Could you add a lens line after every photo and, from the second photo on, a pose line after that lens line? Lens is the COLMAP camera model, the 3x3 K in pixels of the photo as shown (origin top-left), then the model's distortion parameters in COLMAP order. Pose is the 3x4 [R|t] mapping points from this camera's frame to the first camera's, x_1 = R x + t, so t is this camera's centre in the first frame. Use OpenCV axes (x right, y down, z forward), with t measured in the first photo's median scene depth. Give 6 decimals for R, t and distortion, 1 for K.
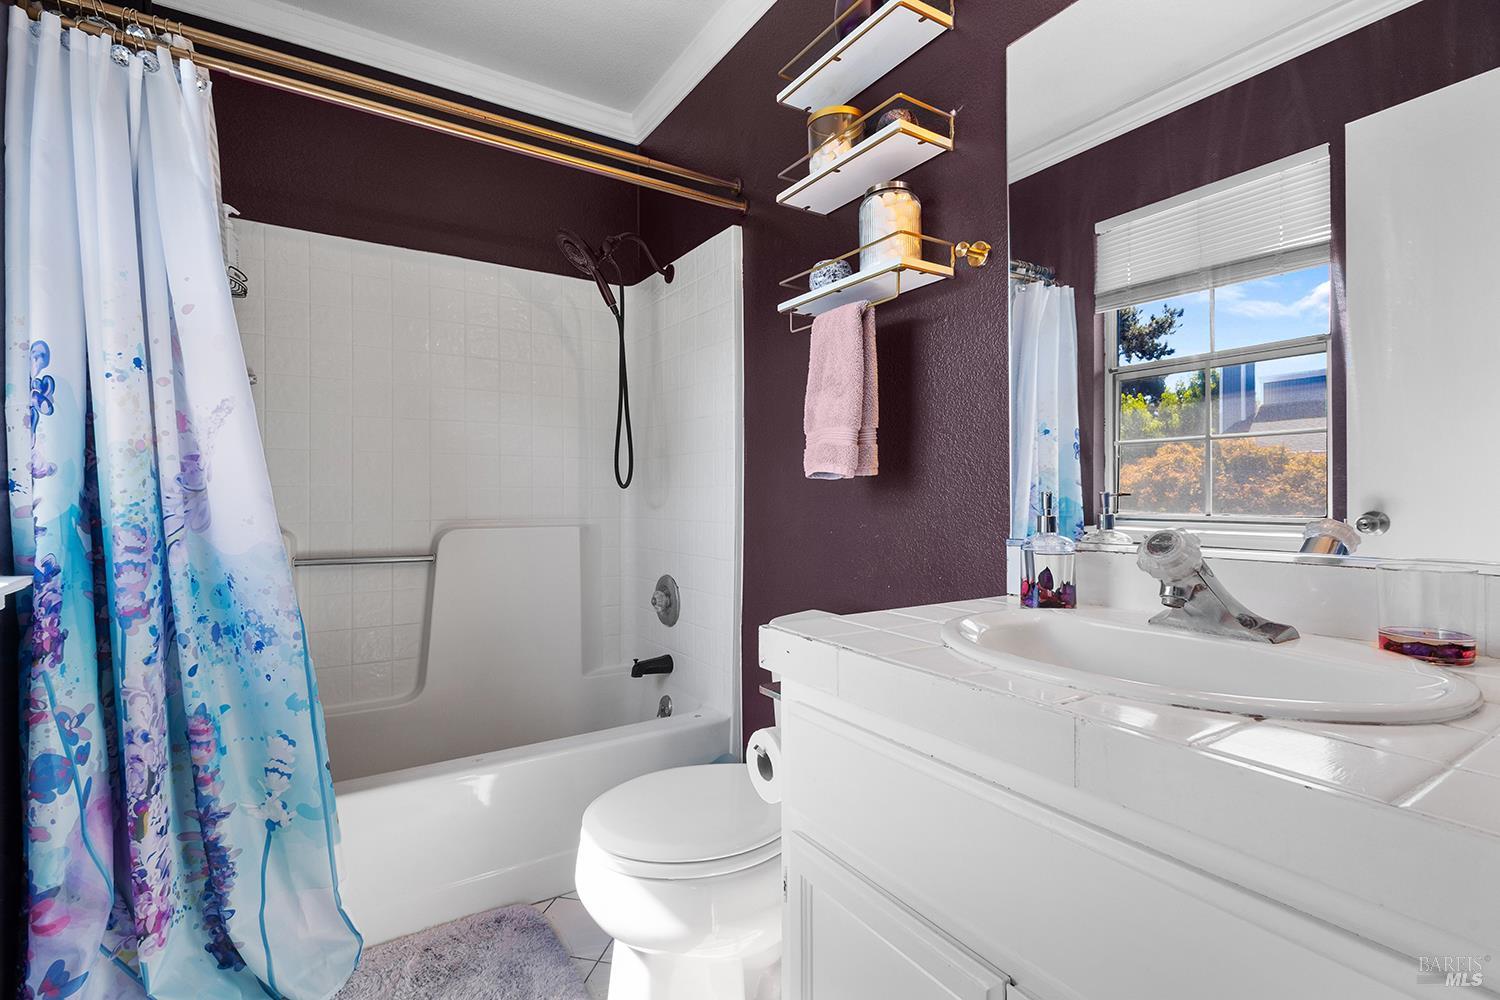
lens RADIAL K [[689.8, 0, 744.1], [0, 689.8, 499.0], [0, 0, 1]] dist [0.002397, -0.000591]
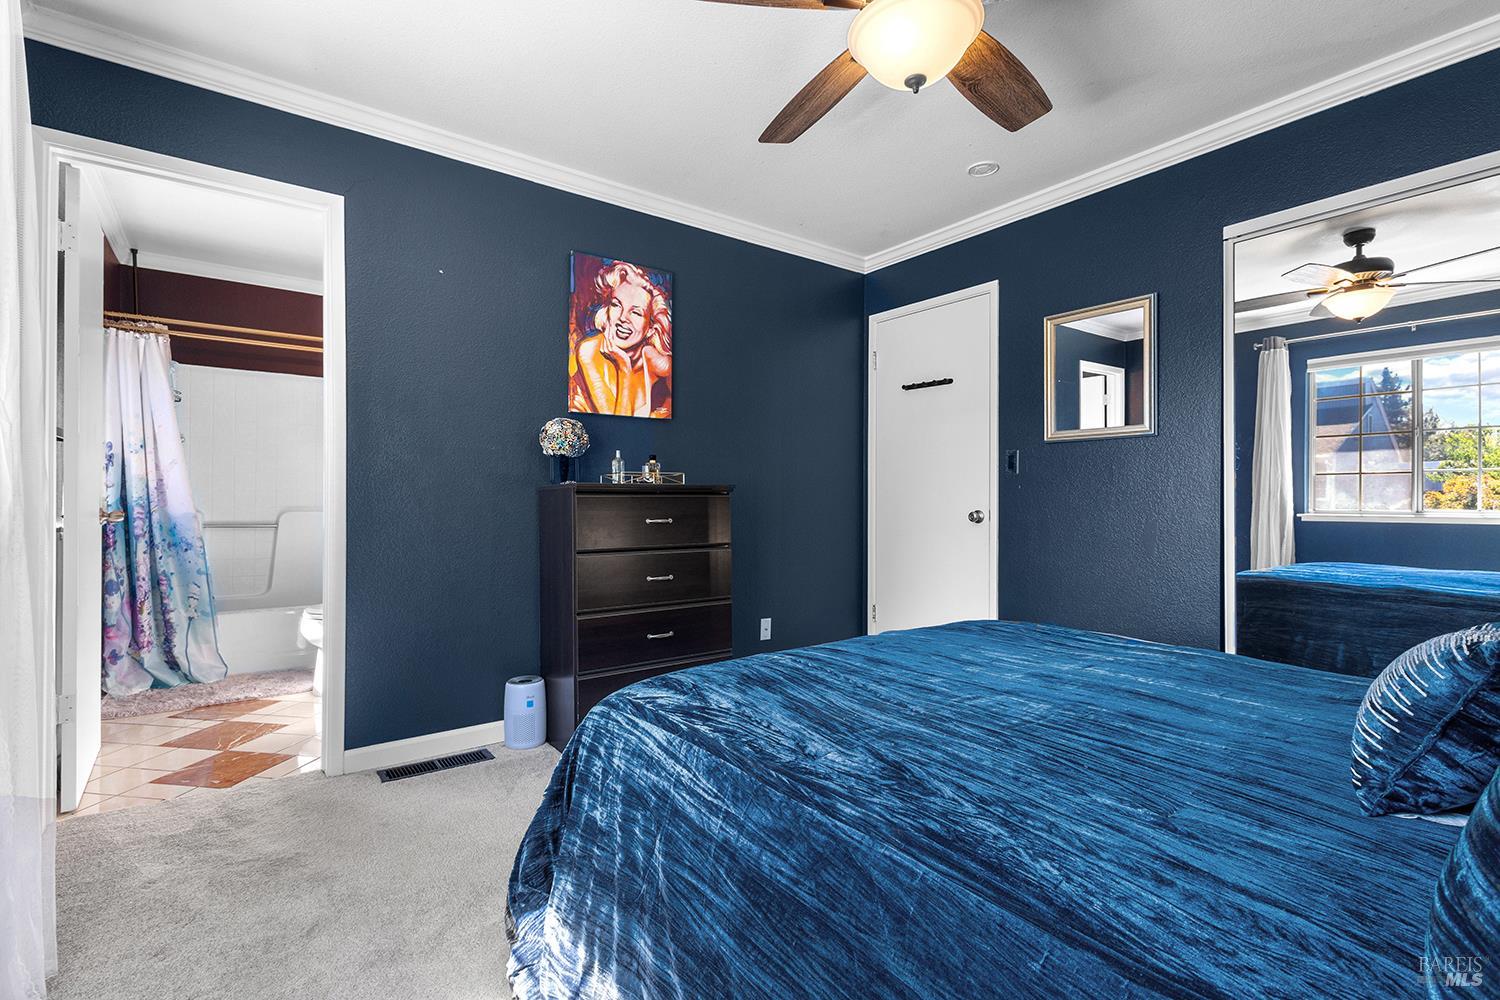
lens RADIAL K [[689.8, 0, 744.1], [0, 689.8, 499.0], [0, 0, 1]] dist [0.002397, -0.000591]
pose [[0.998217, 0.006127, 0.059367, 1.364232], [-0.005779, 0.999965, -0.006034, 0.018011], [-0.059402, 0.005680, 0.998218, -1.895760]]
